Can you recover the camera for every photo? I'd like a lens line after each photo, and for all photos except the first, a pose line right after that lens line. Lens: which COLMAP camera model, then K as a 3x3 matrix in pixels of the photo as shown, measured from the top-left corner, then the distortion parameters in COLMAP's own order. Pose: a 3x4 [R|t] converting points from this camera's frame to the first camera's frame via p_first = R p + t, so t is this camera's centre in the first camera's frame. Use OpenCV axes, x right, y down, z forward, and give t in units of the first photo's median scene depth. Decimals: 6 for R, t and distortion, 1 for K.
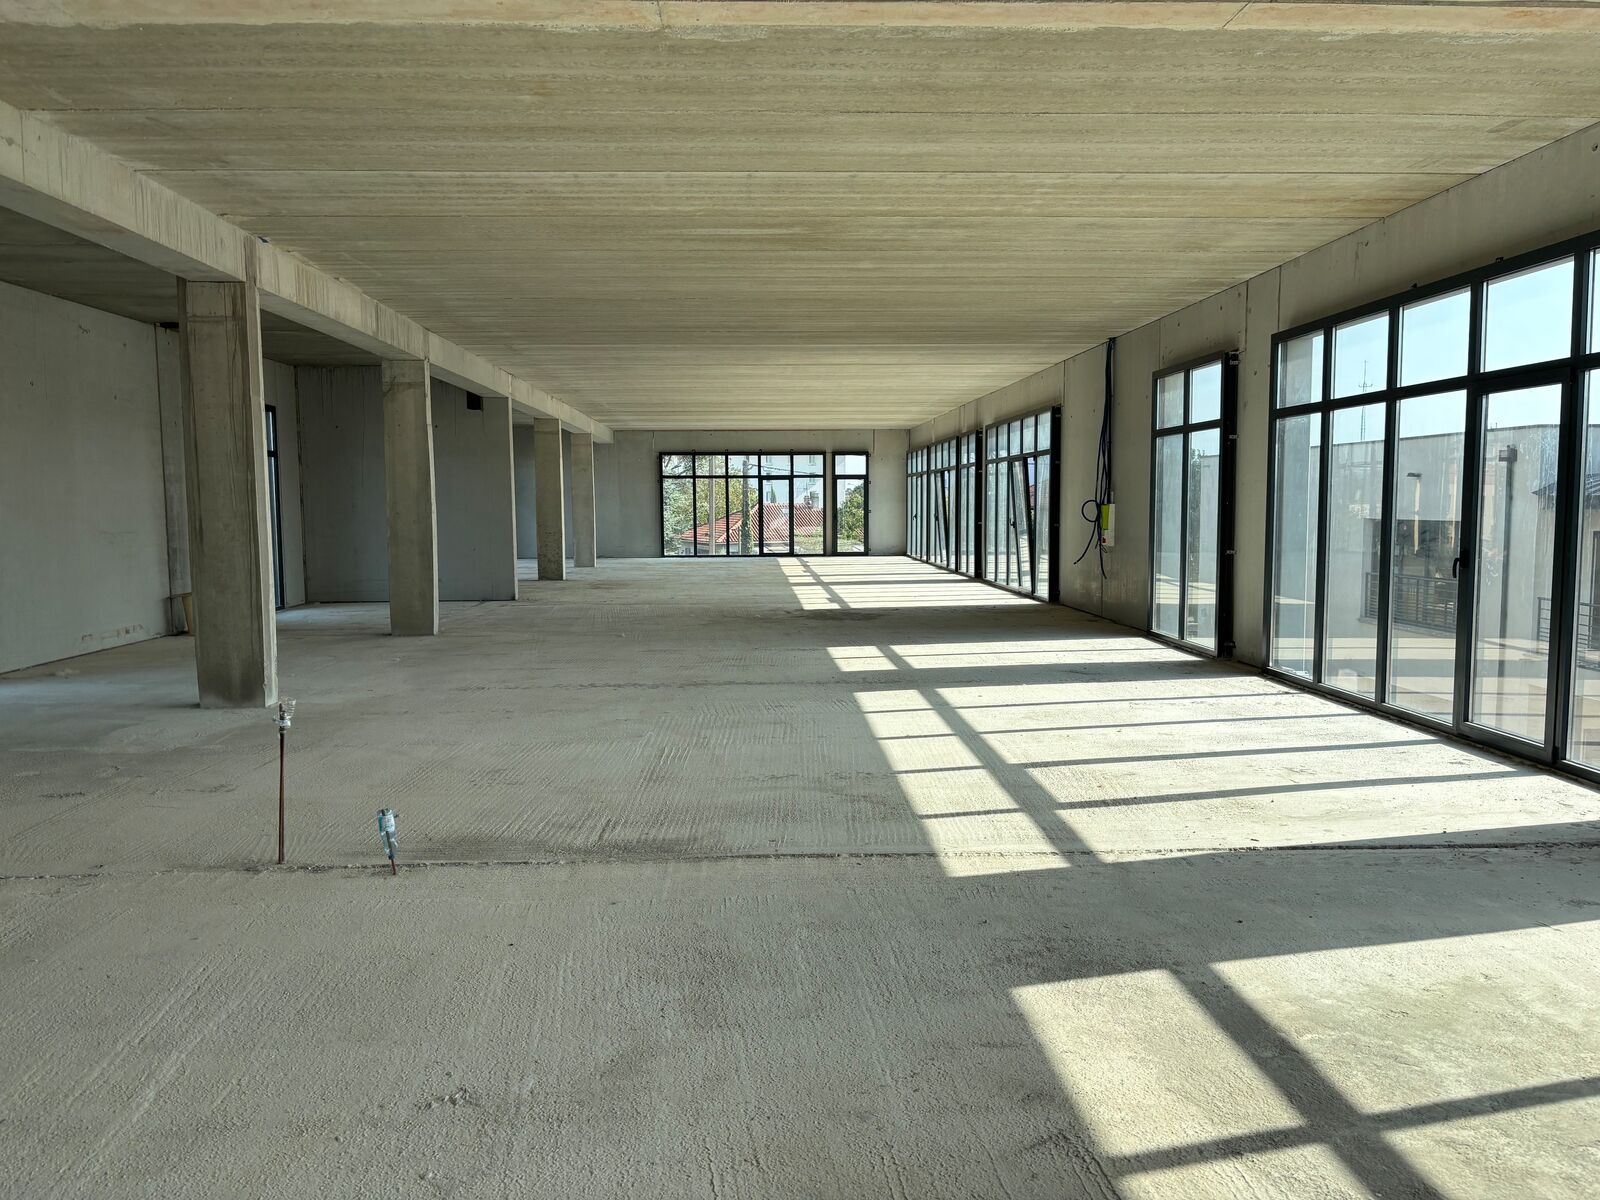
lens RADIAL K [[1223.3, 0, 804.8], [0, 1223.3, 597.8], [0, 0, 1]] dist [0.073976, -0.084342]
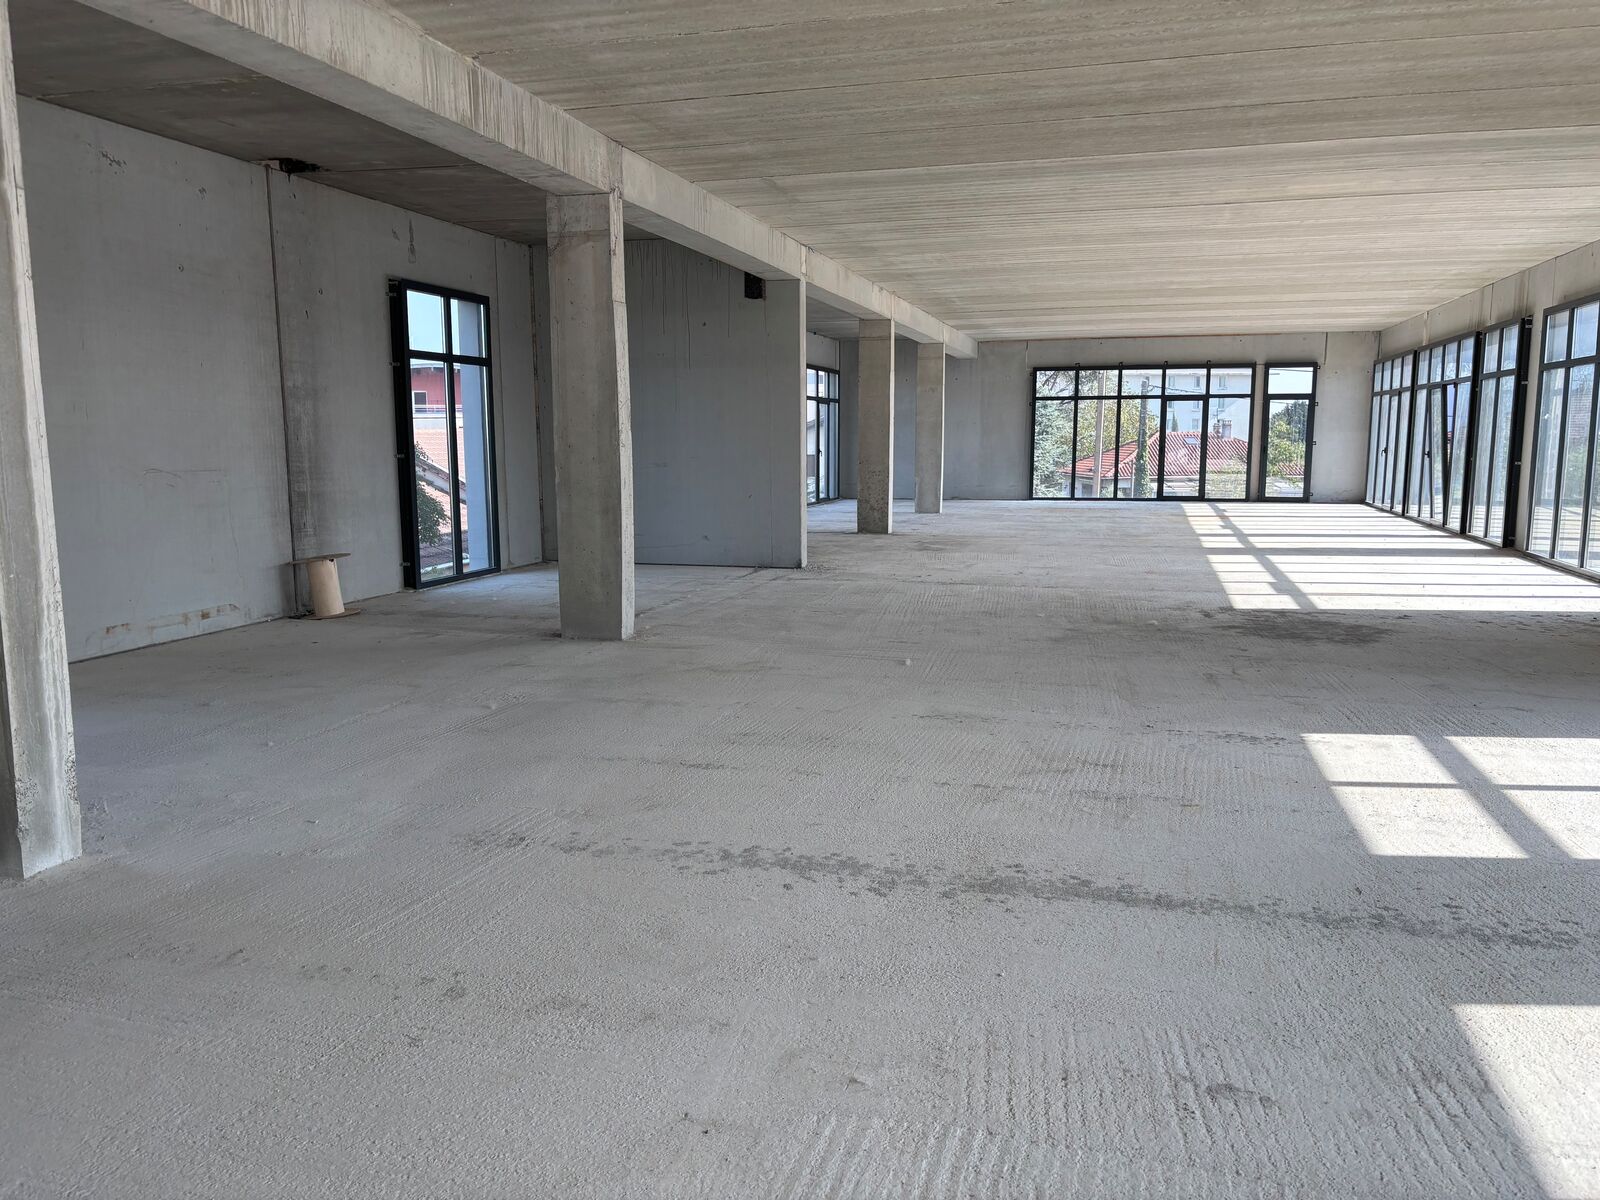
lens RADIAL K [[1223.3, 0, 804.8], [0, 1223.3, 597.8], [0, 0, 1]] dist [0.073976, -0.084342]
pose [[0.951075, 0.045986, -0.305517, -0.011774], [-0.028449, 0.997695, 0.061612, -0.019093], [0.307646, -0.049906, 0.950191, 0.252041]]
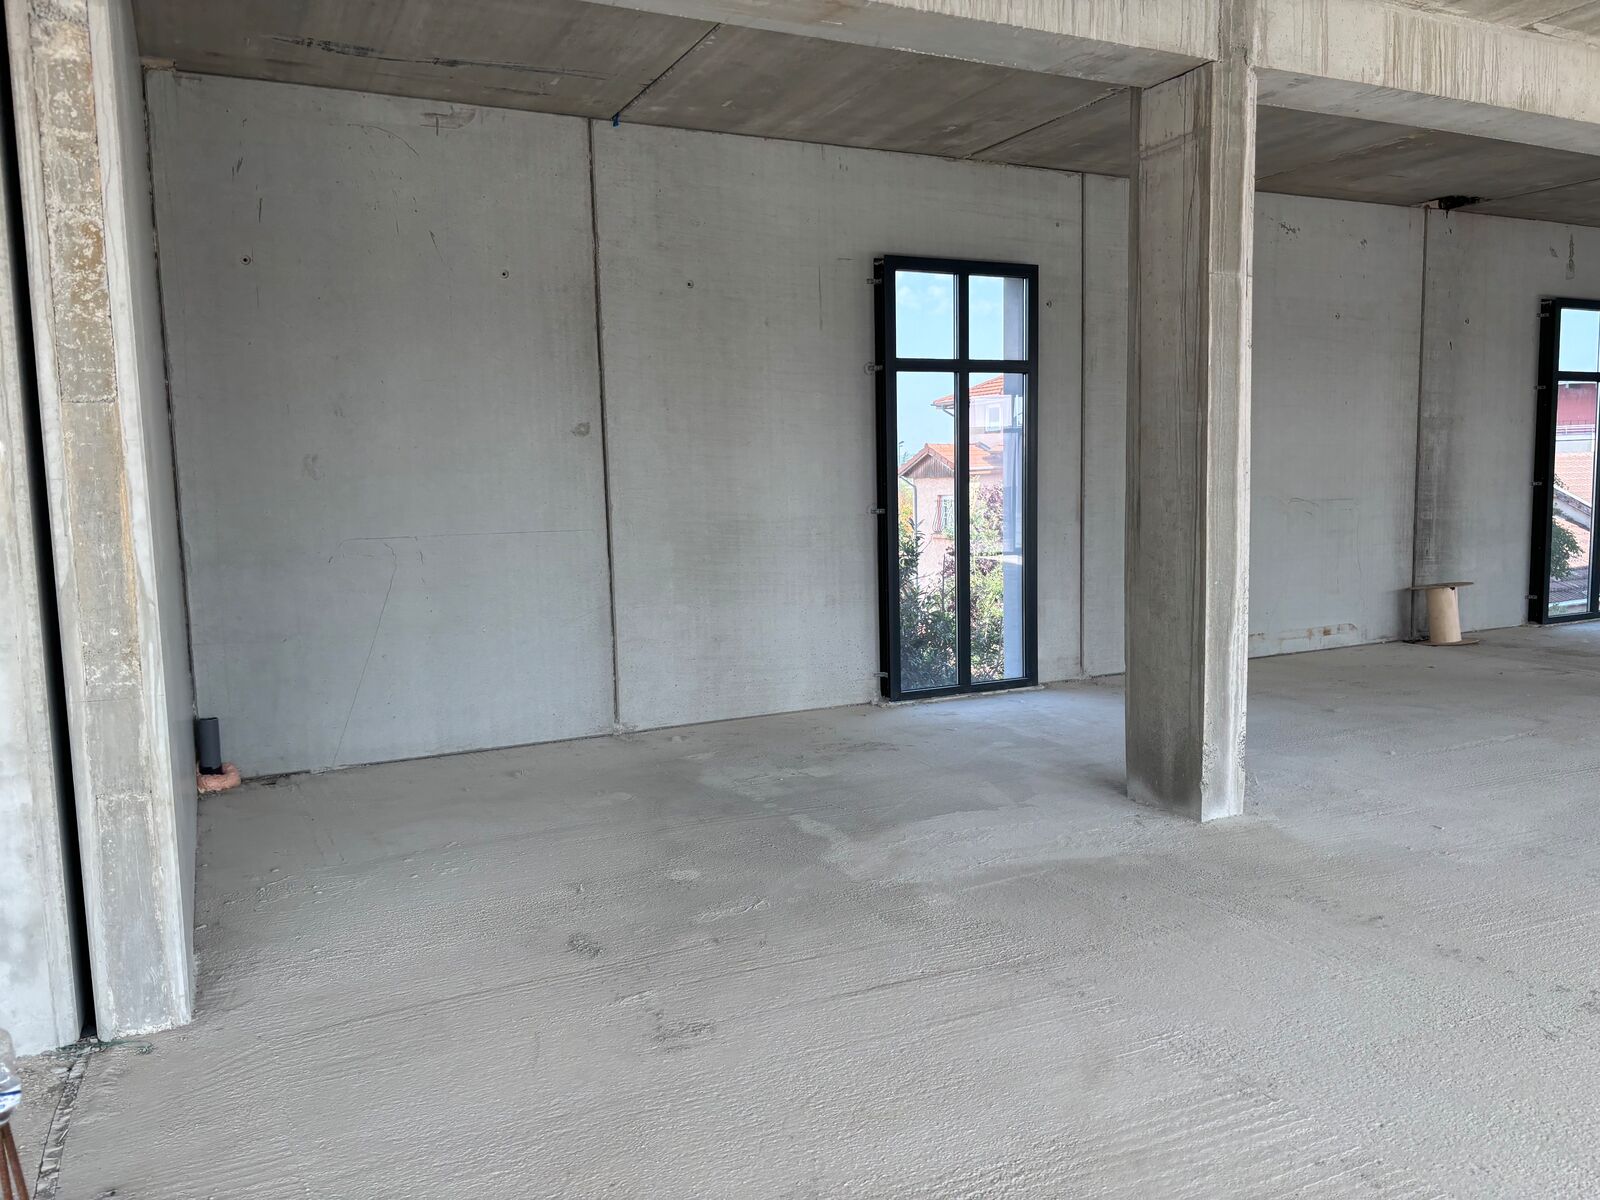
lens RADIAL K [[1227.6, 0, 795.0], [0, 1227.6, 609.0], [0, 0, 1]] dist [0.040219, -0.049215]
pose [[0.406654, 0.100189, -0.908072, -0.001326], [-0.054049, 0.994866, 0.085561, -0.018371], [0.911982, 0.014287, 0.409982, 0.225176]]
